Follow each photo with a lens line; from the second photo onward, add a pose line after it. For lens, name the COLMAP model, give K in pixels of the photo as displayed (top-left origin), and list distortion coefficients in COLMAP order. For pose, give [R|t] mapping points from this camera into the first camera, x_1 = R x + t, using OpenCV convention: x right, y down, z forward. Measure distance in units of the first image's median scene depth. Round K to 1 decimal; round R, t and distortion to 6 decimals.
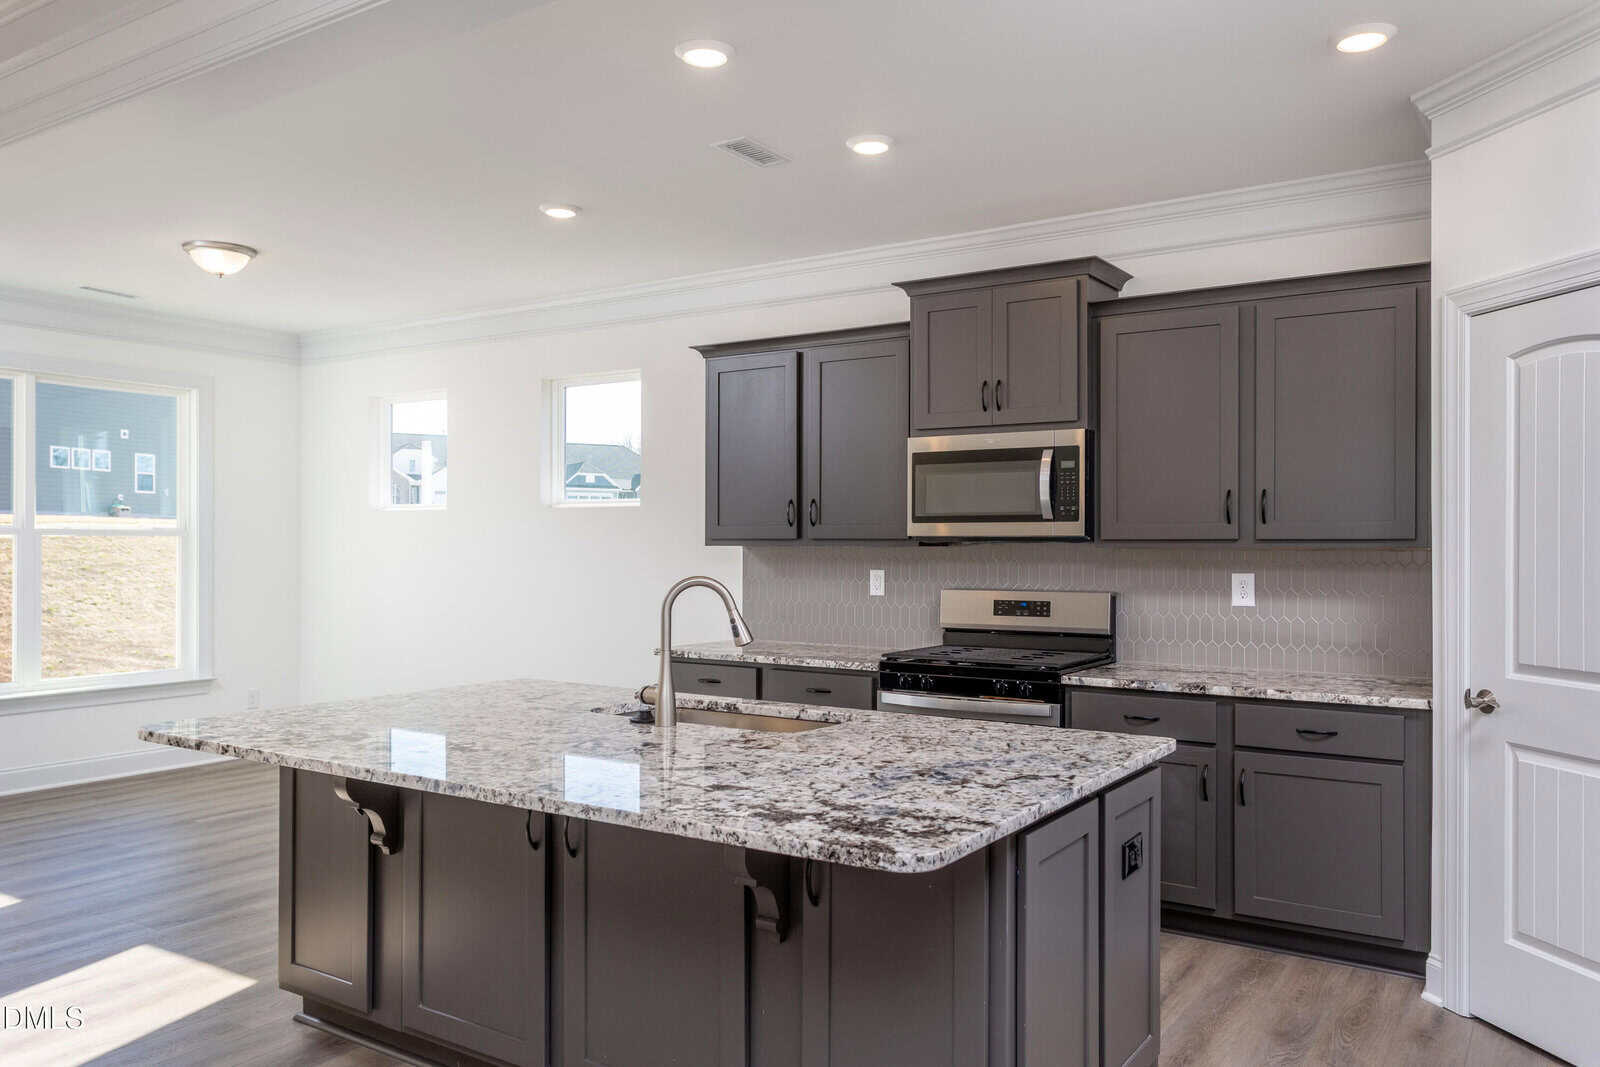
lens RADIAL K [[1205.1, 0, 849.1], [0, 1205.1, 534.1], [0, 0, 1]] dist [-0.008055, 0.005534]
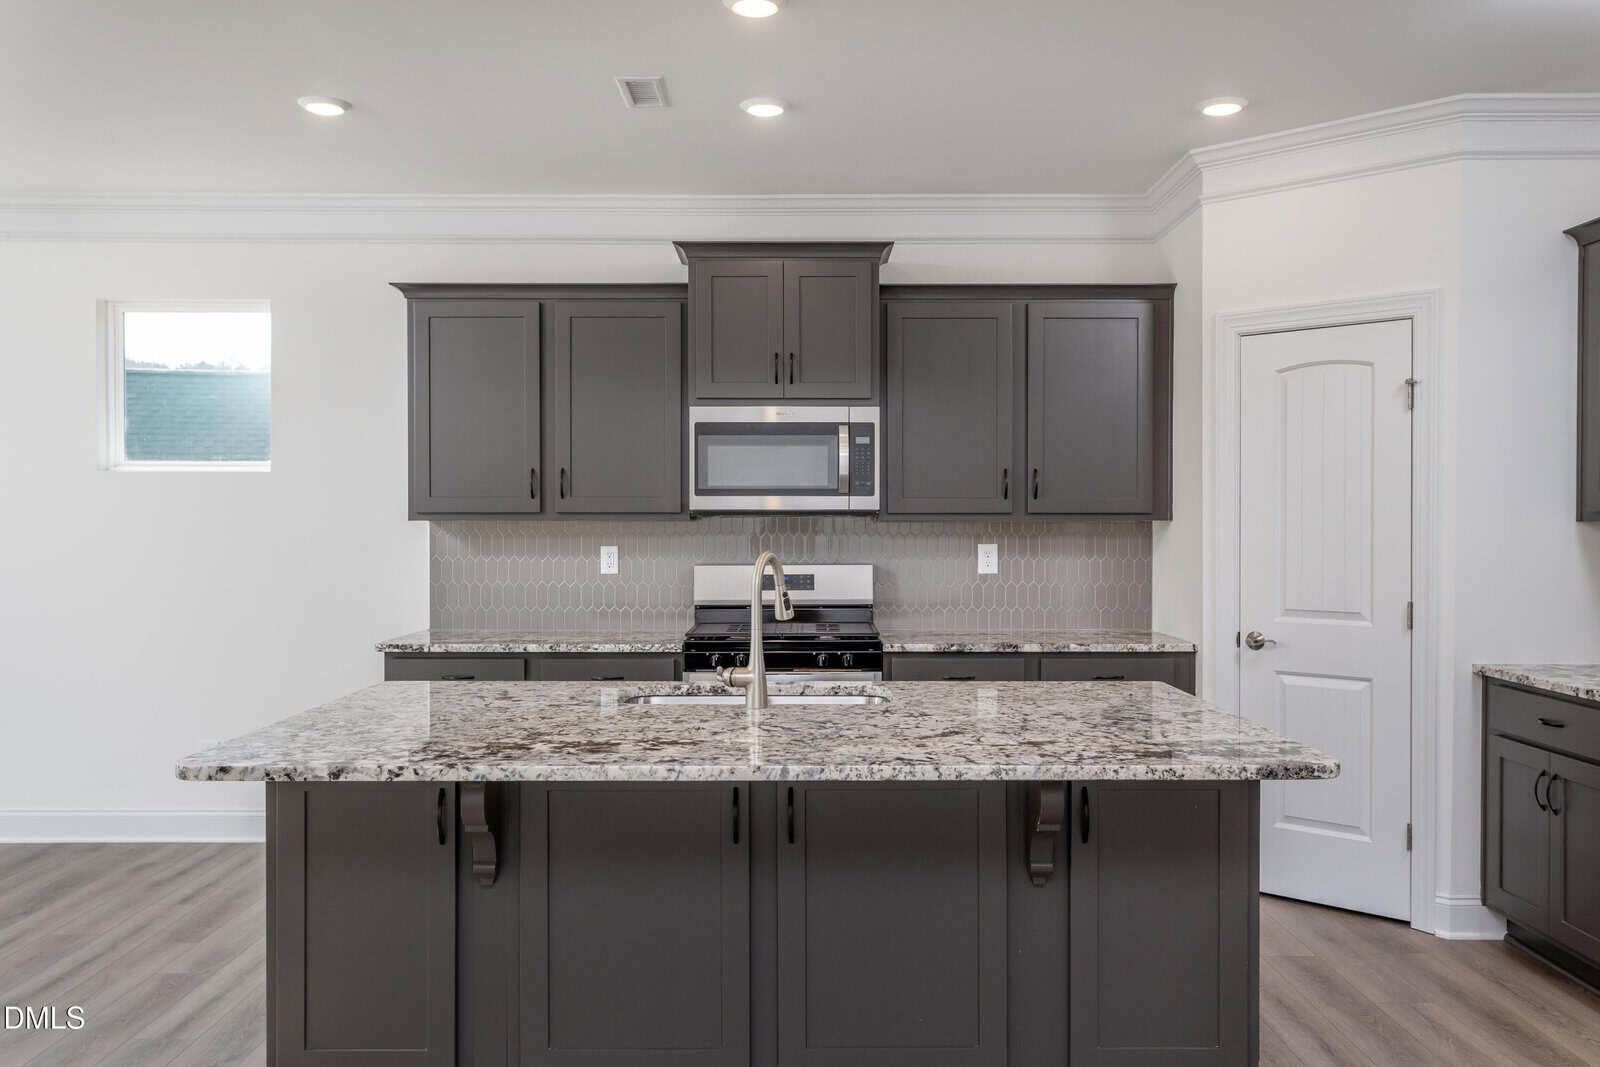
lens RADIAL K [[1327.2, 0, 872.1], [0, 1327.2, 533.4], [0, 0, 1]] dist [0.000272, 0.006579]
pose [[0.824368, -0.007366, 0.566006, -0.452838], [-0.002630, 0.999855, 0.016841, 0.002494], [-0.566048, -0.015372, 0.824229, 0.057778]]
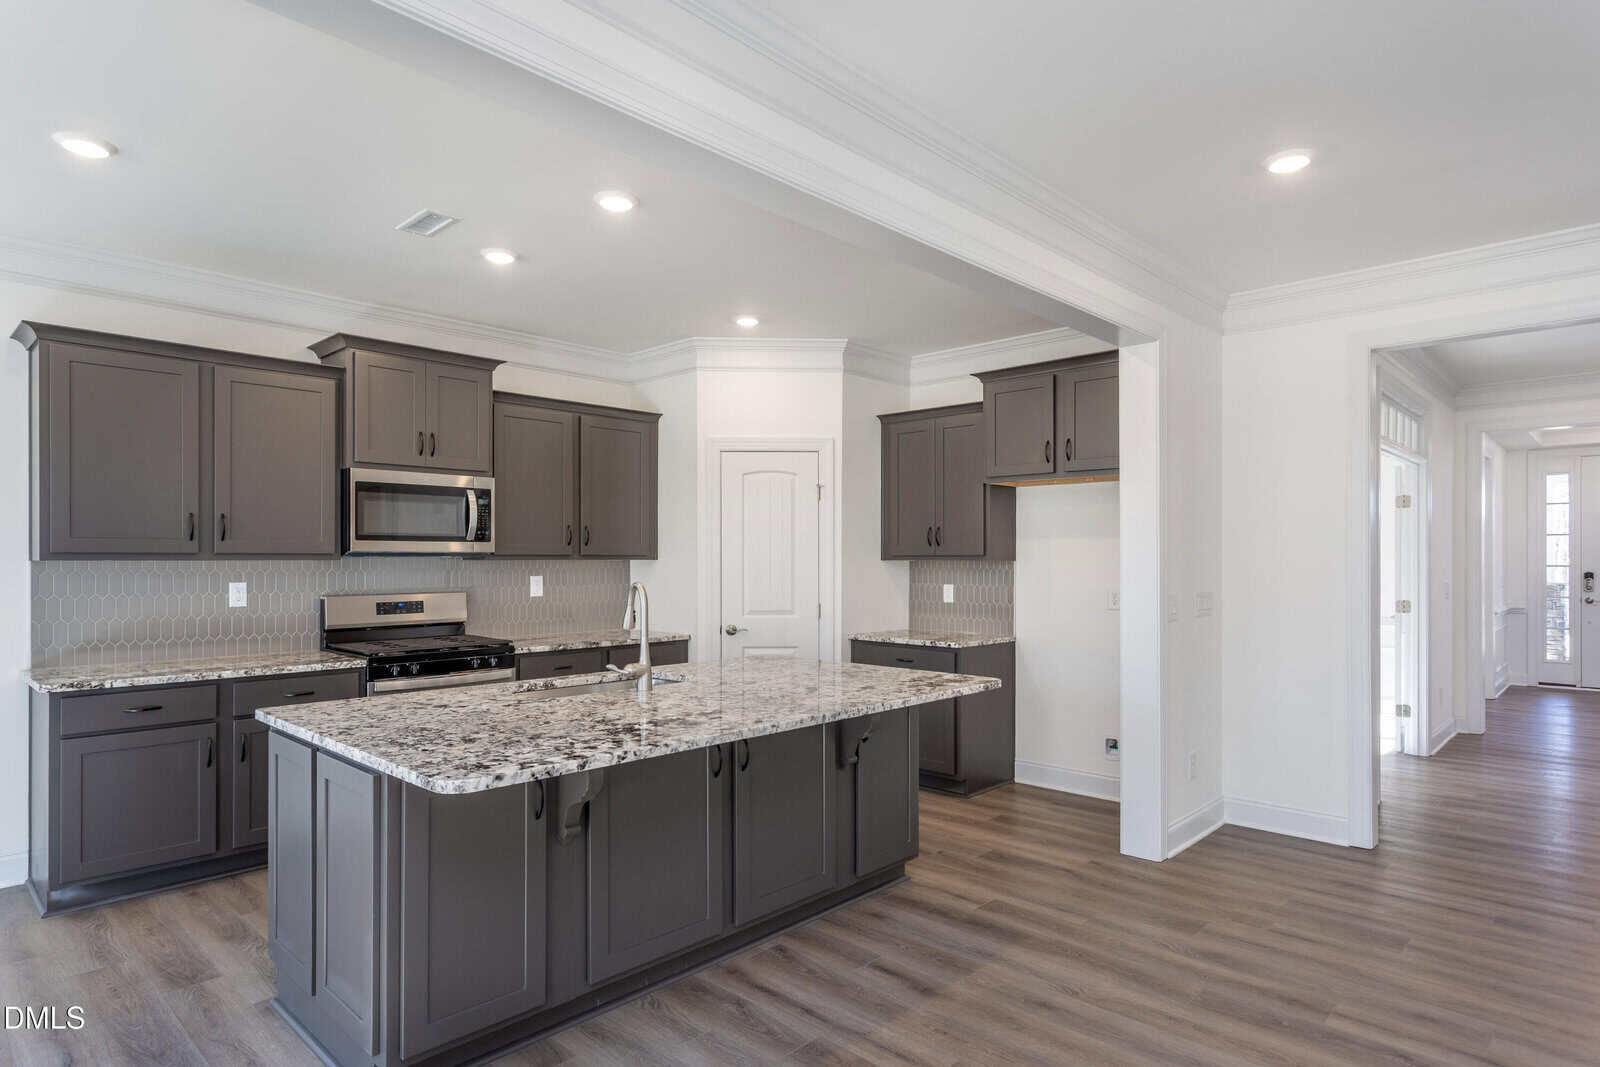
lens RADIAL K [[853.5, 0, 816.4], [0, 853.5, 555.4], [0, 0, 1]] dist [0.003678, 0.001527]
pose [[0.189280, 0.002899, 0.981919, -0.724962], [-0.007332, 0.999972, -0.001539, 0.003859], [-0.981896, -0.006908, 0.189296, 0.422682]]
